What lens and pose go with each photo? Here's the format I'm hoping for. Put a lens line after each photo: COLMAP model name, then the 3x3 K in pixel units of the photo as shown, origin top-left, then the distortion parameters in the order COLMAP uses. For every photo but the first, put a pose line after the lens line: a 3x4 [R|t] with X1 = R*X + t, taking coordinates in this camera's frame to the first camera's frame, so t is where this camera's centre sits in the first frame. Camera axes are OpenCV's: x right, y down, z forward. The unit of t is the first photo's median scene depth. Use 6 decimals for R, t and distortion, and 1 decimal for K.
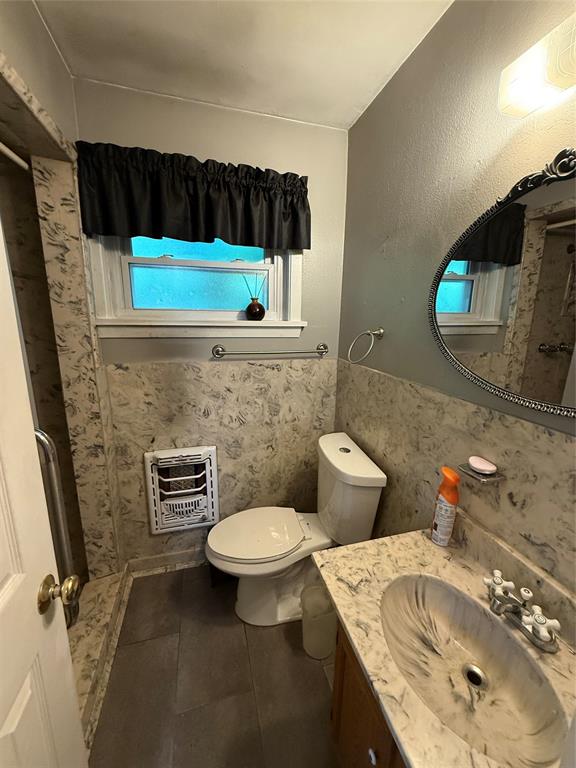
lens RADIAL K [[307.5, 0, 289.0], [0, 307.5, 381.8], [0, 0, 1]] dist [-0.000961, -0.000164]
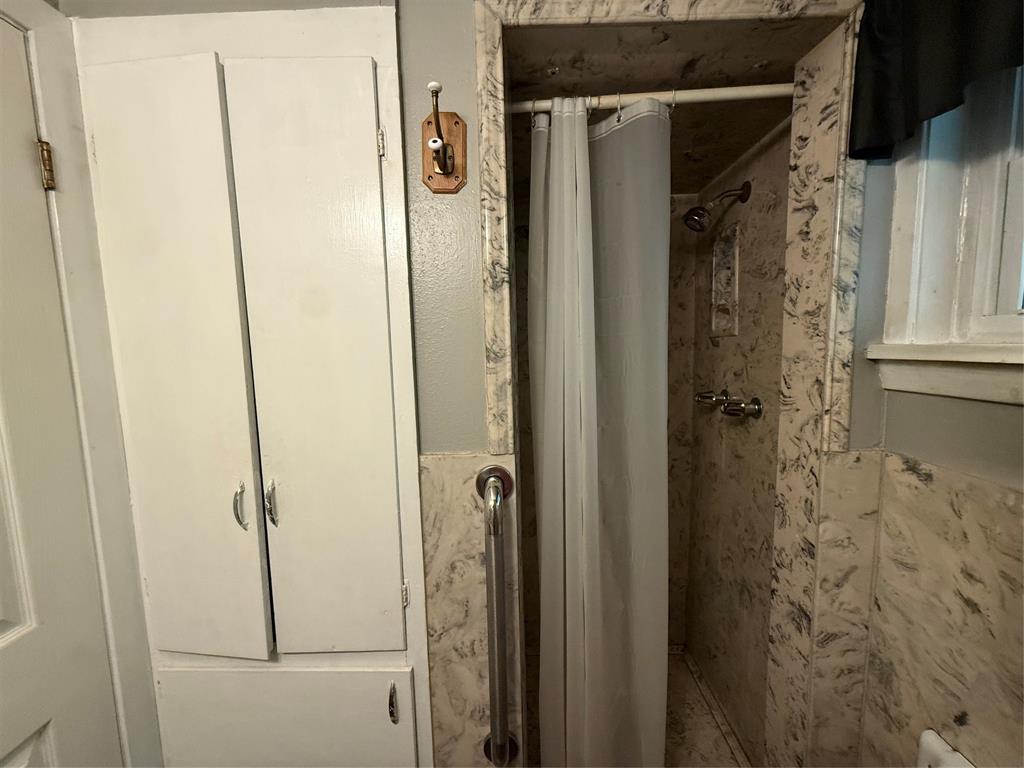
lens RADIAL K [[410.0, 0, 512.3], [0, 410.0, 388.3], [0, 0, 1]] dist [-0.000961, -0.000164]
pose [[-0.303304, 0.089066, -0.948722, 0.084307], [-0.179596, 0.972436, 0.148709, -0.146987], [0.935816, 0.215491, -0.278947, 0.737130]]
